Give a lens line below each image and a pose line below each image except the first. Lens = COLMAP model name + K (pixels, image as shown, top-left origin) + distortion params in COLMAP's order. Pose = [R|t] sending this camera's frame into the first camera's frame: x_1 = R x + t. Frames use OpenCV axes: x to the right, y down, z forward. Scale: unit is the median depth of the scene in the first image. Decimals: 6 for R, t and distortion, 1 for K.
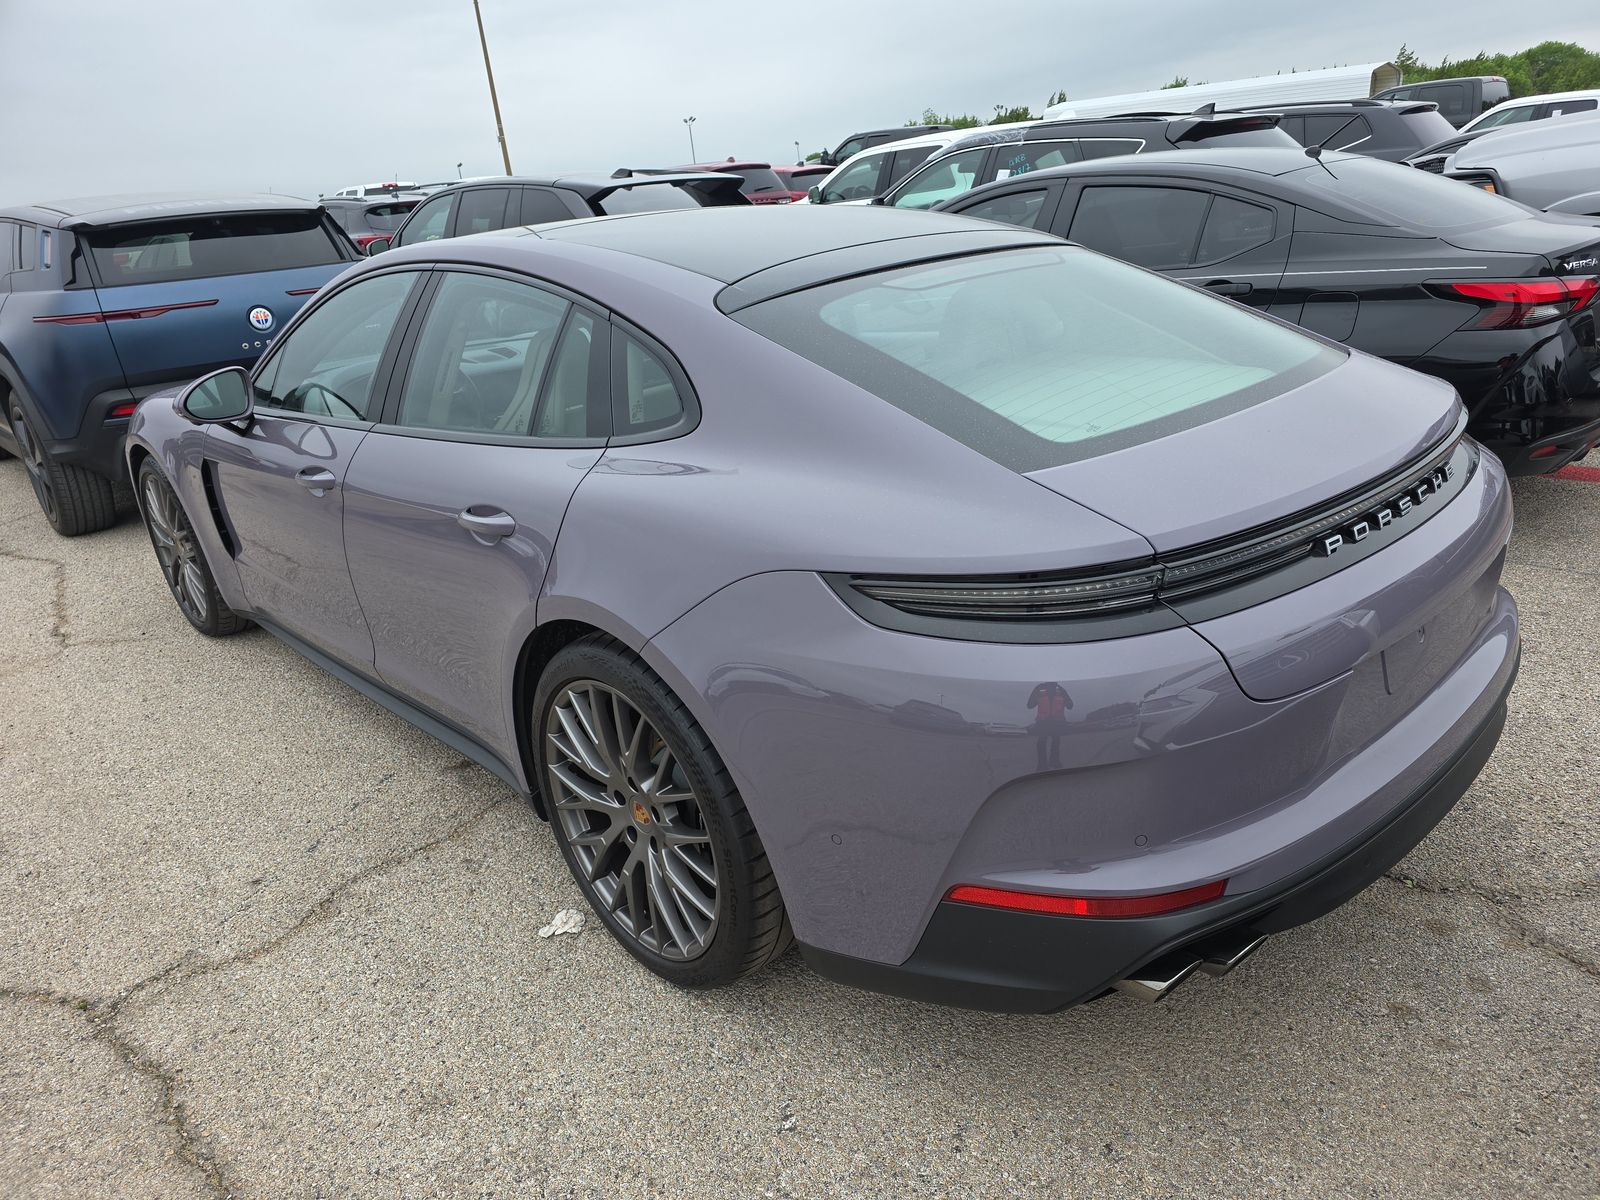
lens RADIAL K [[1090.3, 0, 804.6], [0, 1090.3, 602.3], [0, 0, 1]] dist [0.050318, -0.042749]
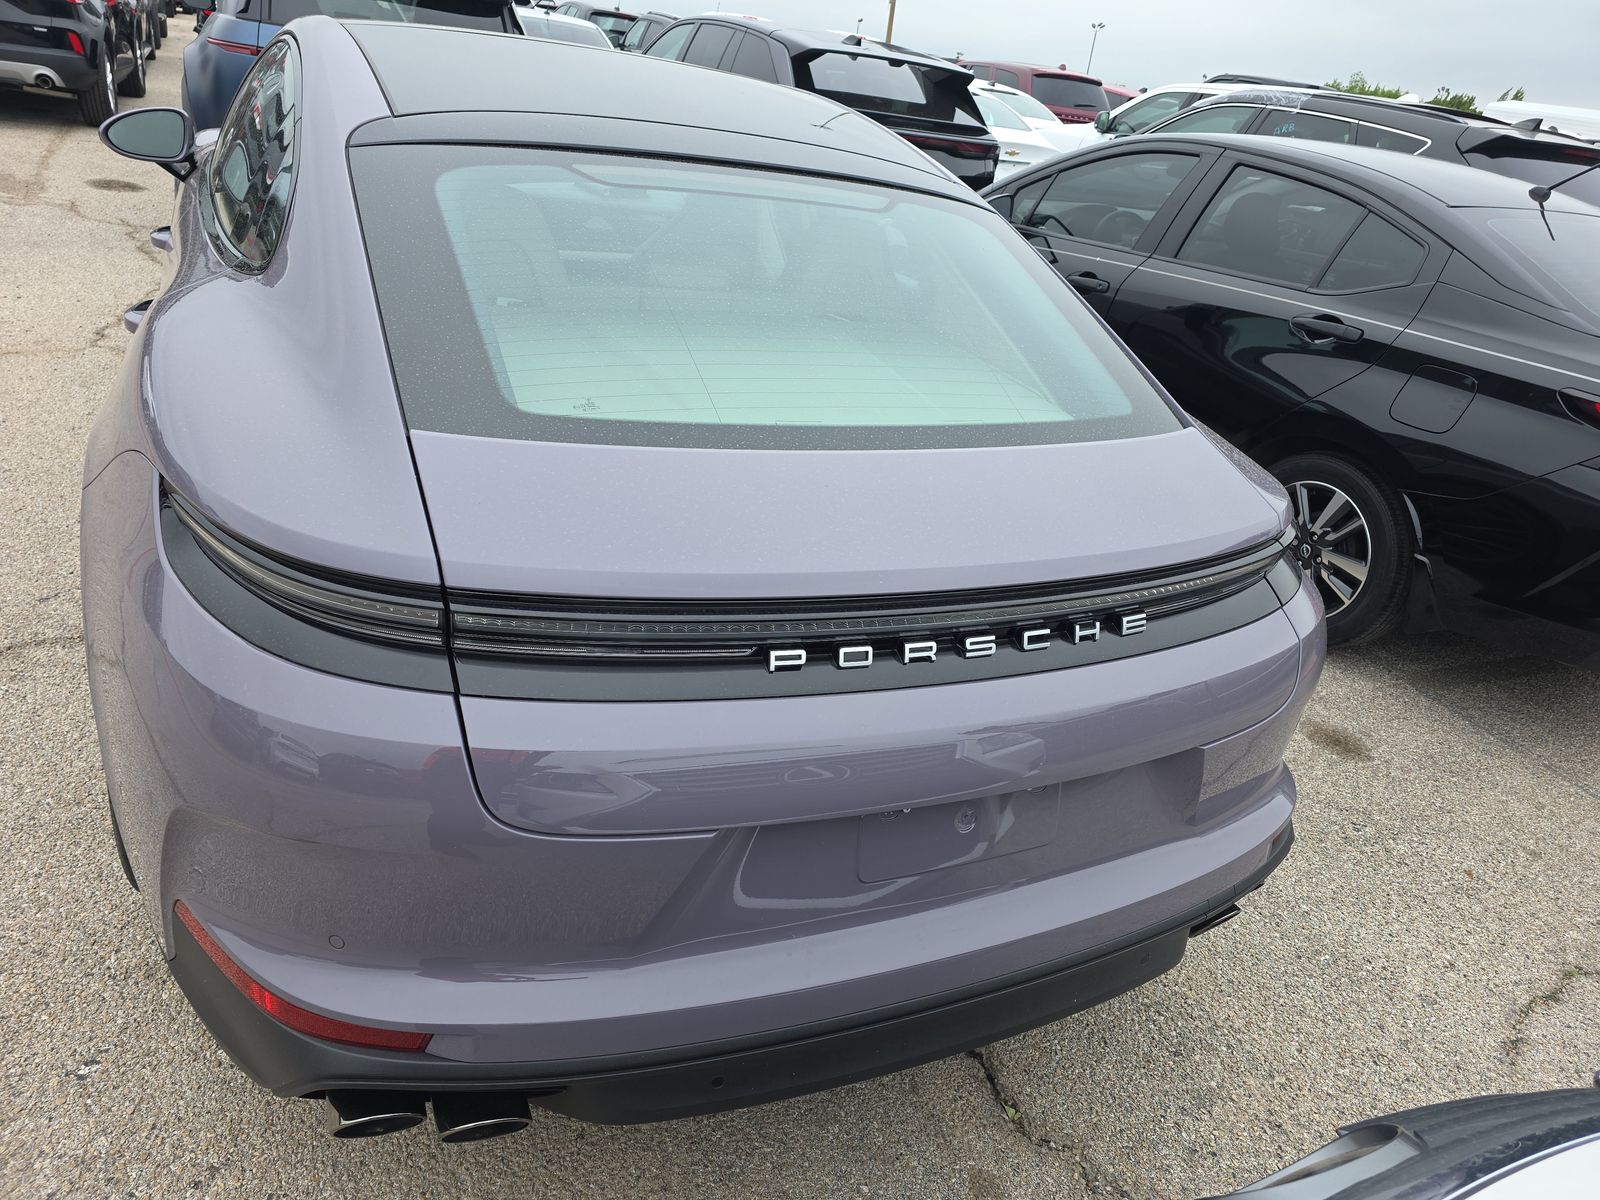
lens RADIAL K [[1089.6, 0, 802.1], [0, 1089.6, 574.6], [0, 0, 1]] dist [0.044452, -0.039295]
pose [[0.921656, 0.328984, -0.205716, 0.250693], [-0.315286, 0.944014, 0.097121, -0.071735], [0.226150, -0.024653, 0.973780, 0.129346]]
